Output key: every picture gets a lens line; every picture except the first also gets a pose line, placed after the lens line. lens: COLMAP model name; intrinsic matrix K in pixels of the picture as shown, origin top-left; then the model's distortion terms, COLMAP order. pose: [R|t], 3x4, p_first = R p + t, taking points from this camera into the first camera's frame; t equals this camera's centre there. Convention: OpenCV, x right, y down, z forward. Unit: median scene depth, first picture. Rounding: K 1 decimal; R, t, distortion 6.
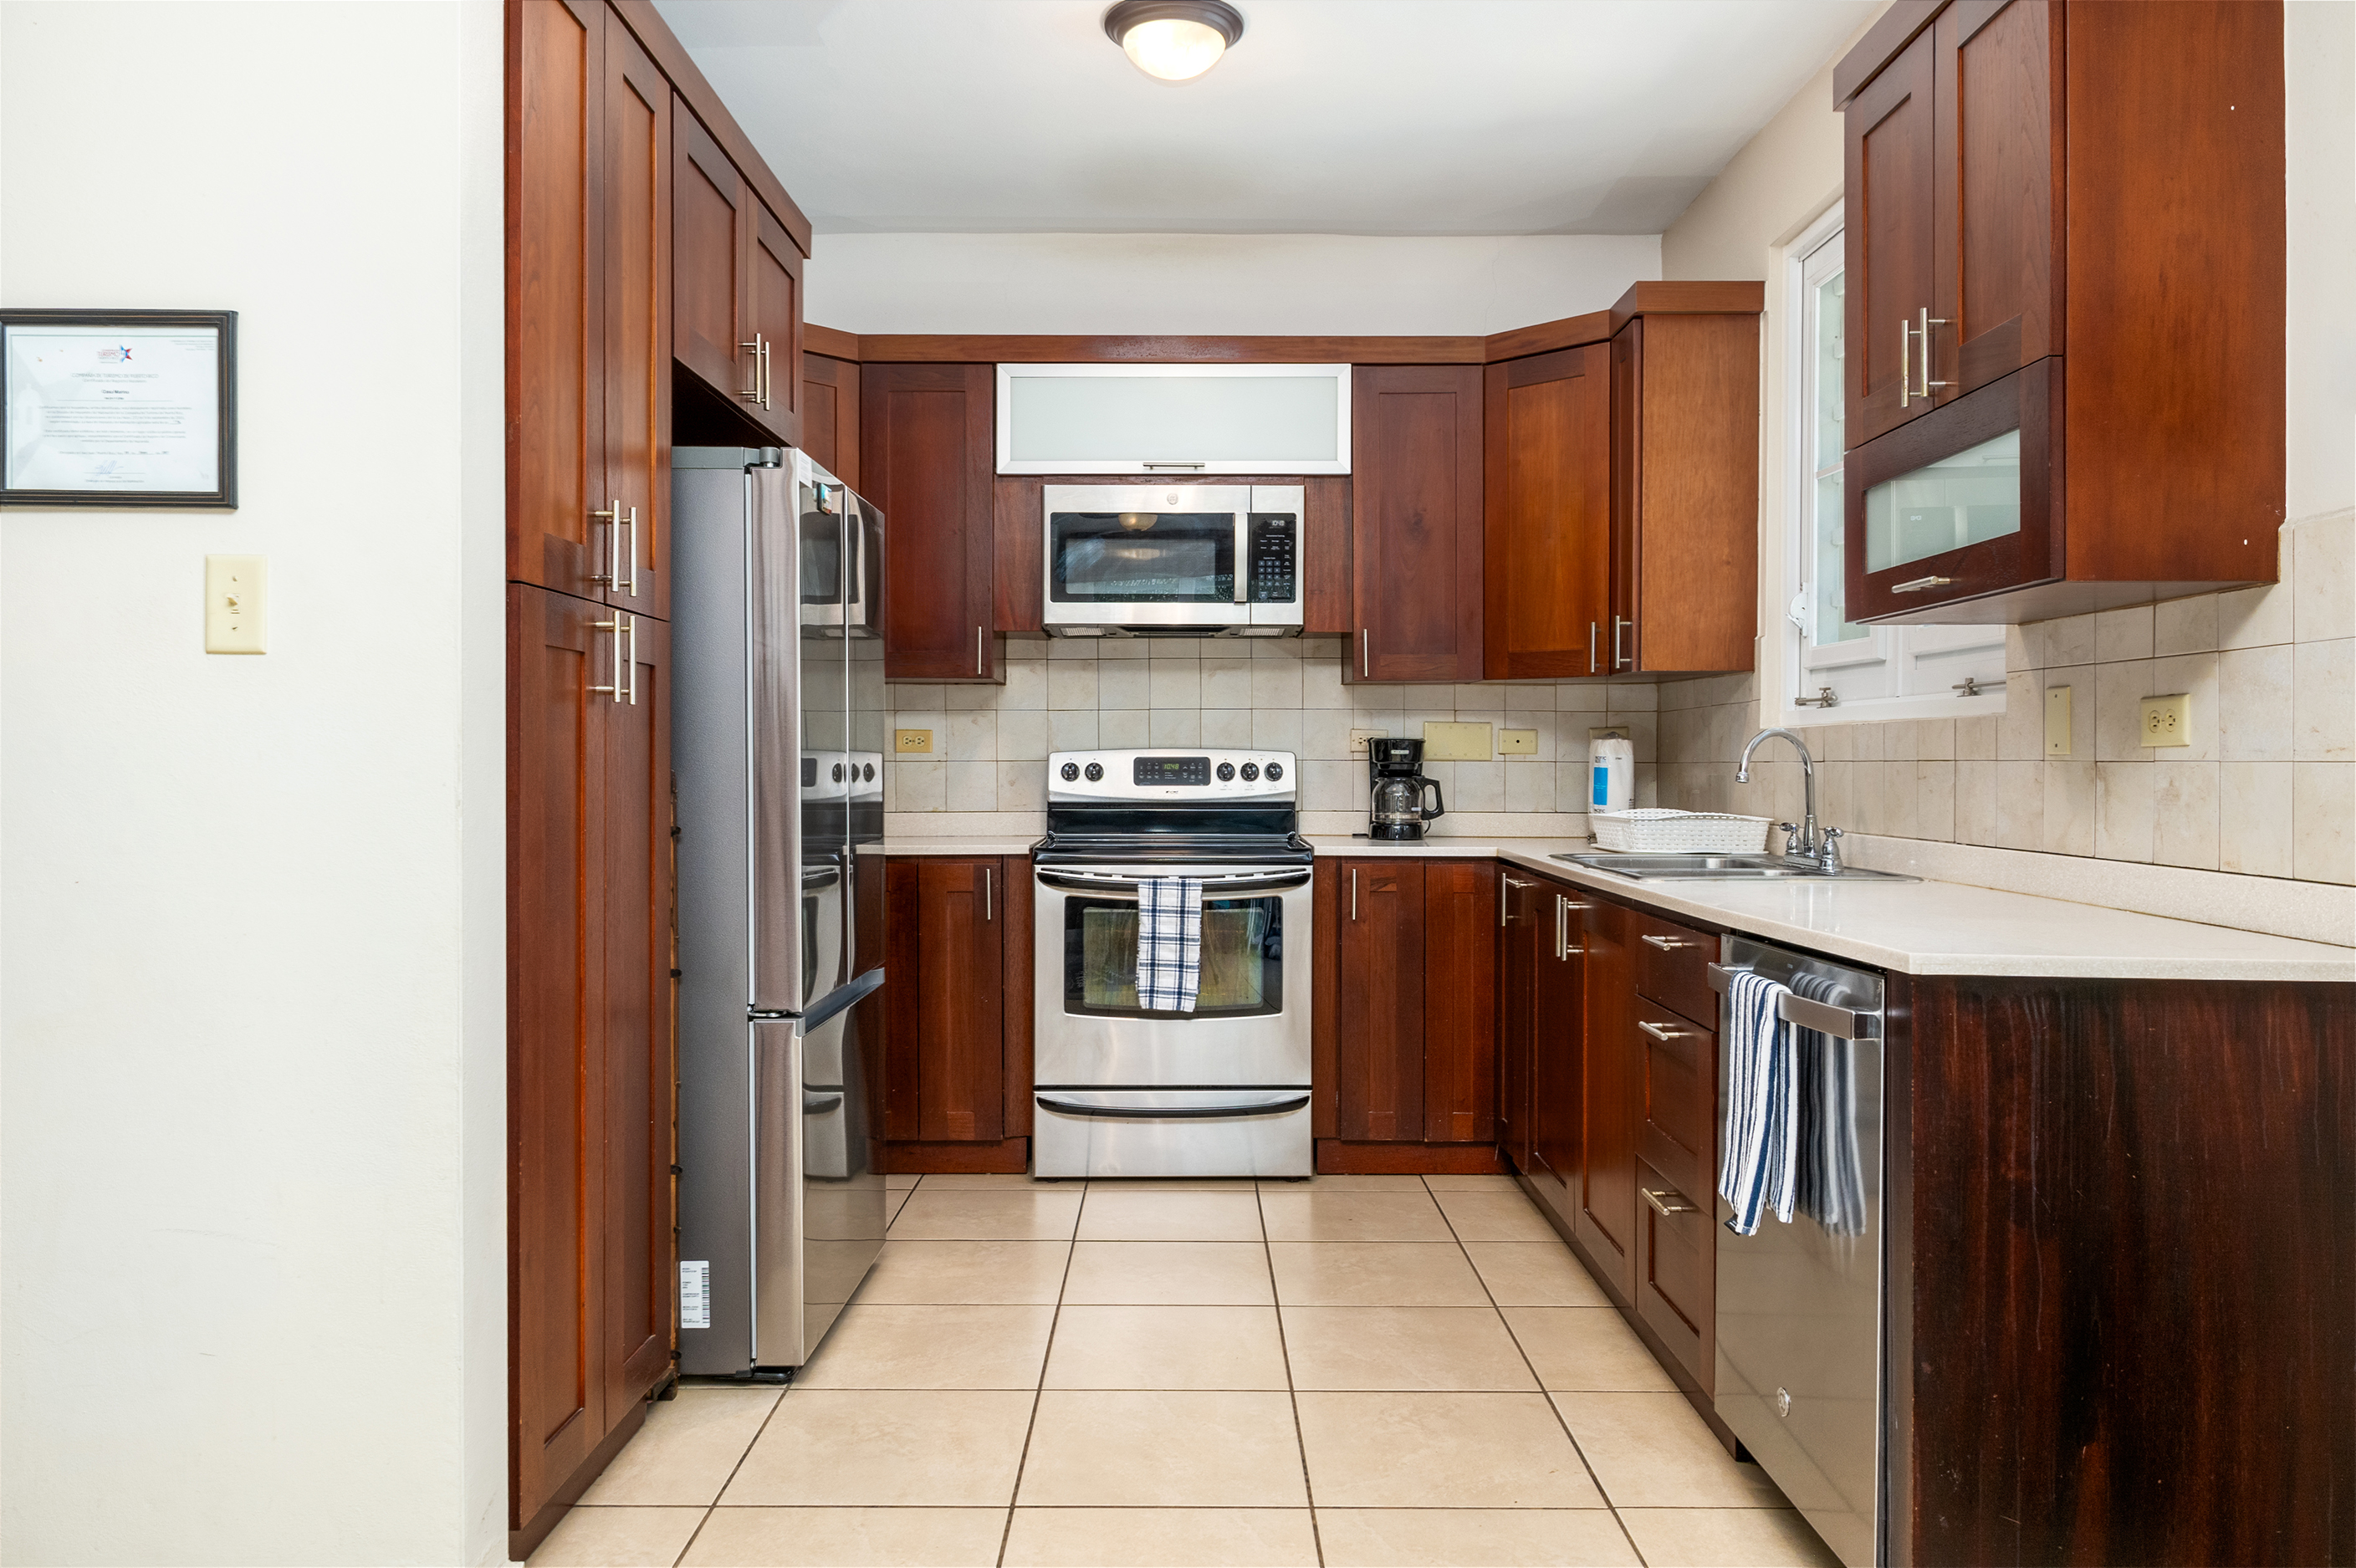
lens RADIAL K [[1620.2, 0, 1176.3], [0, 1620.2, 773.6], [0, 0, 1]] dist [0.008084, -0.020108]
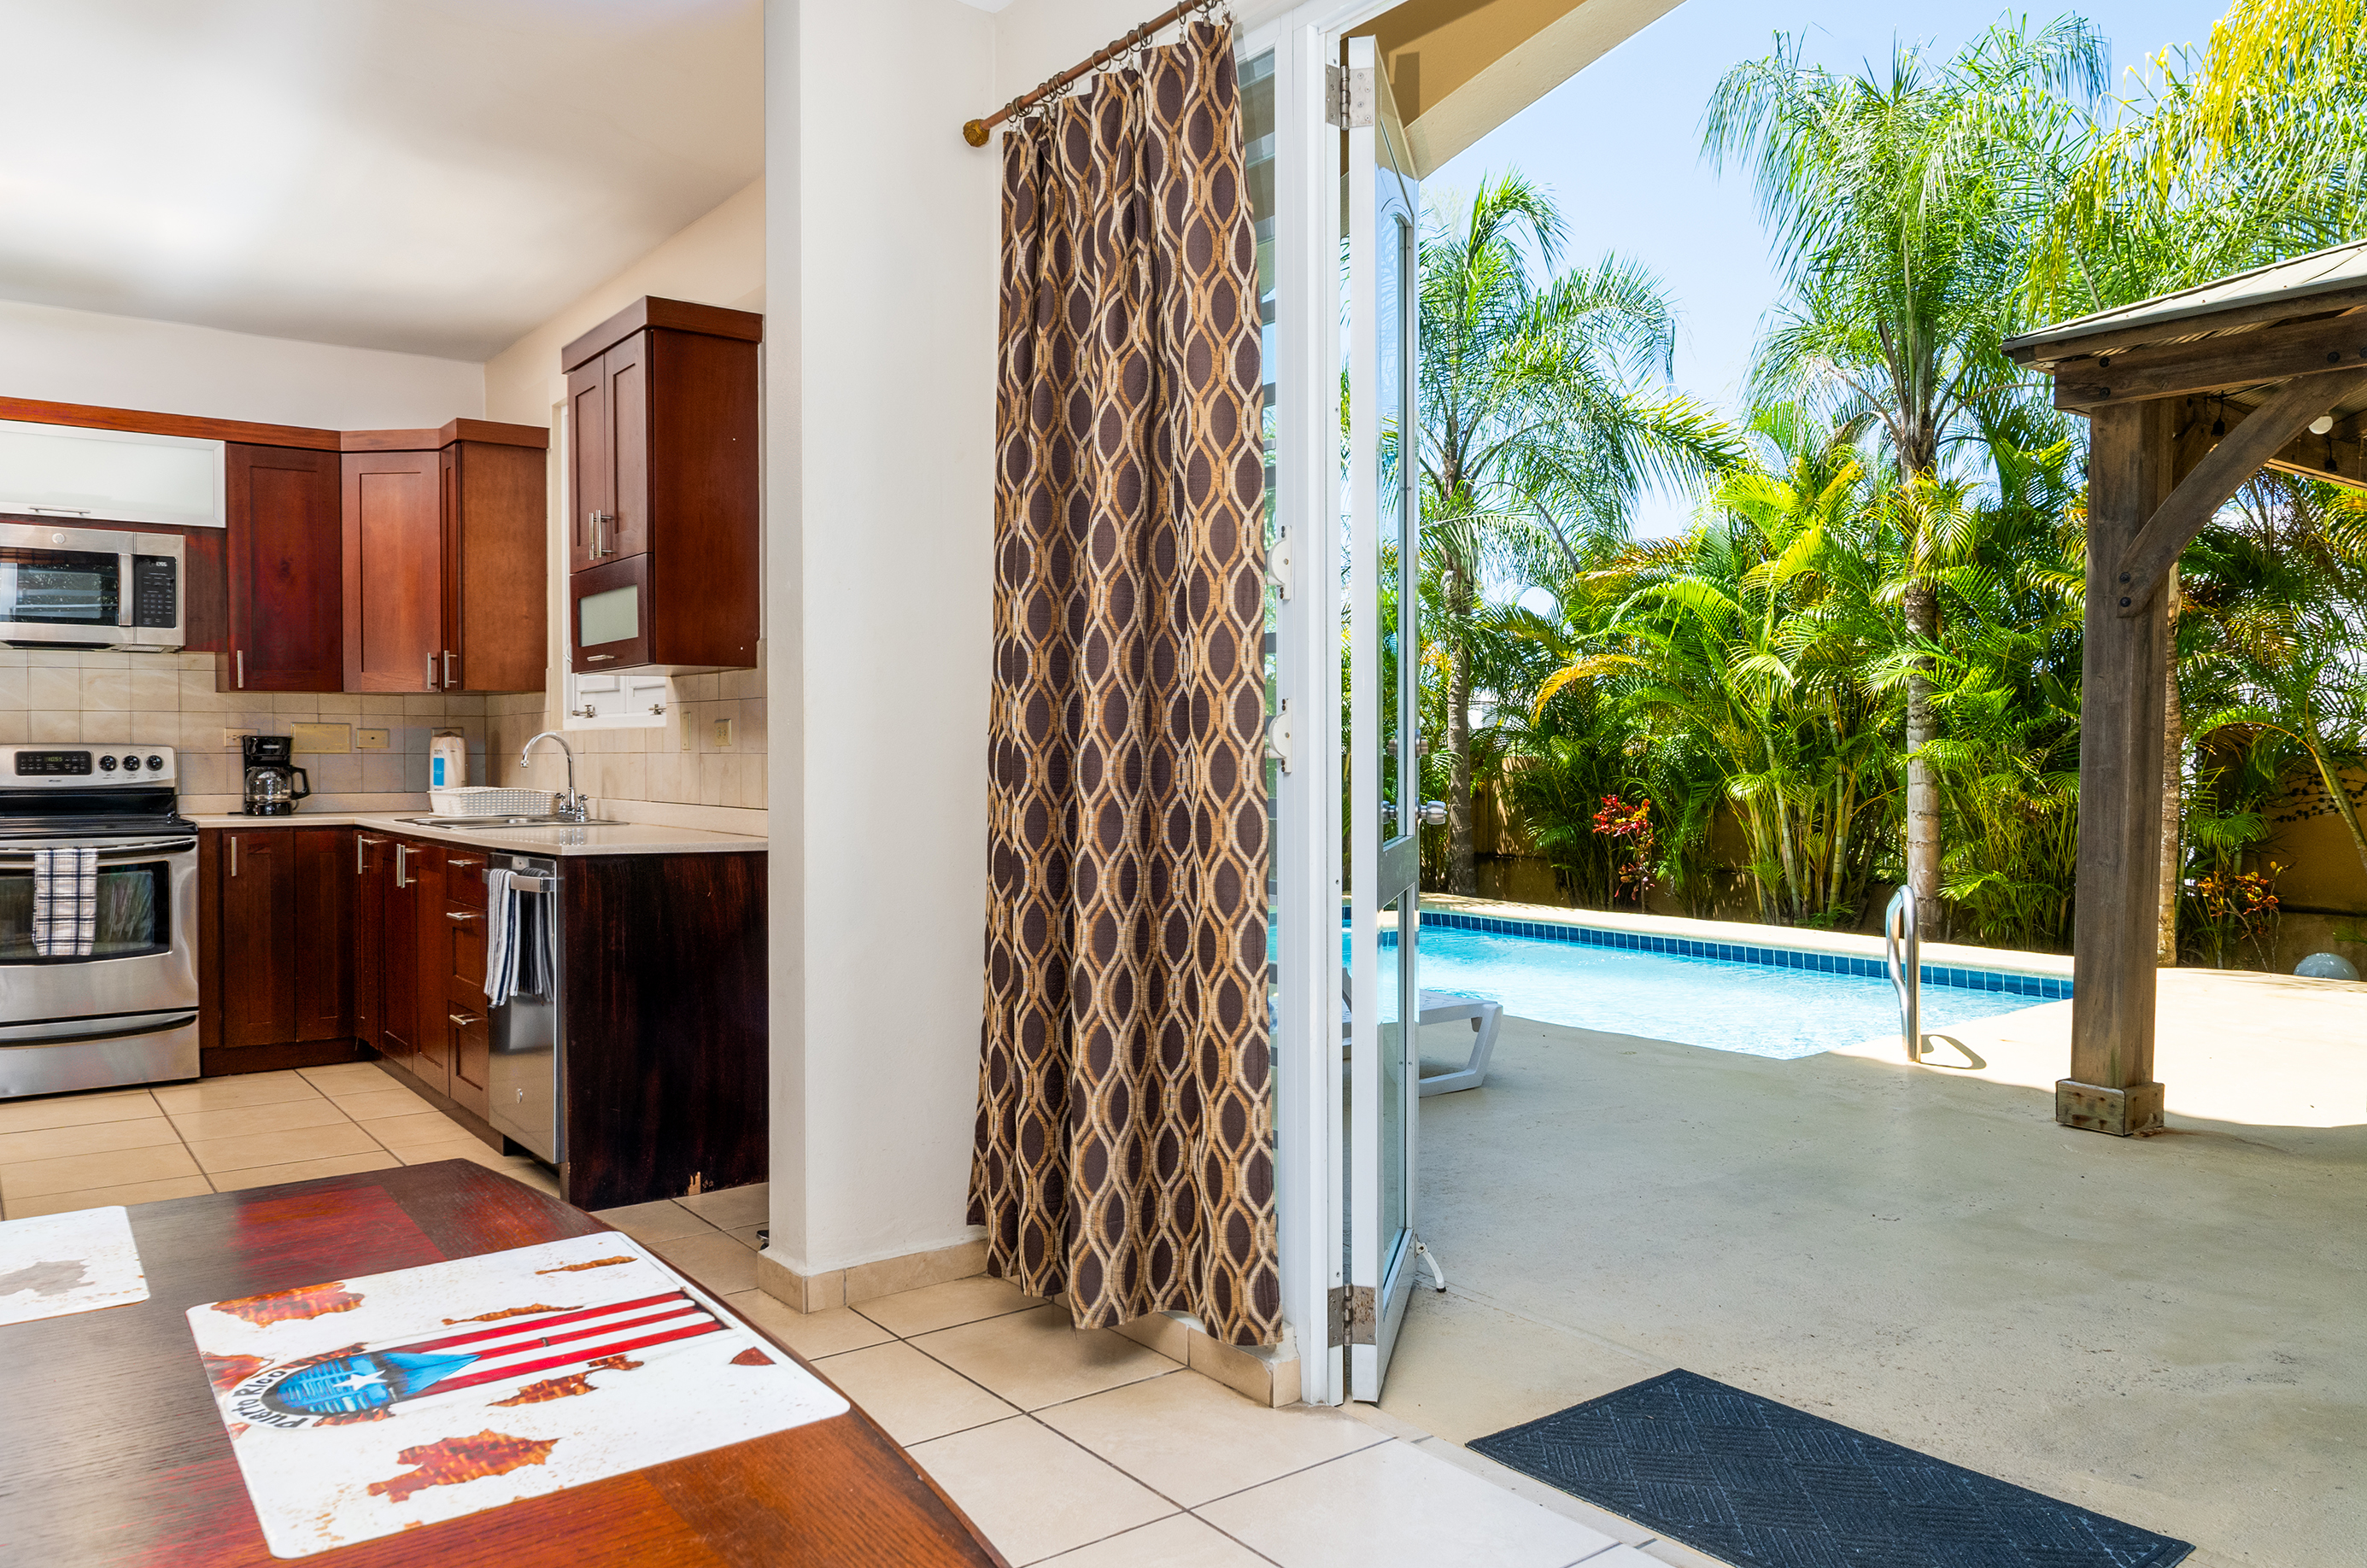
lens RADIAL K [[1627.6, 0, 1183.6], [0, 1627.6, 770.8], [0, 0, 1]] dist [0.008084, -0.020108]
pose [[0.790833, -0.010584, 0.611940, -0.086074], [0.007559, 0.999943, 0.007526, 0.001622], [-0.611985, -0.001326, 0.790868, -0.494468]]
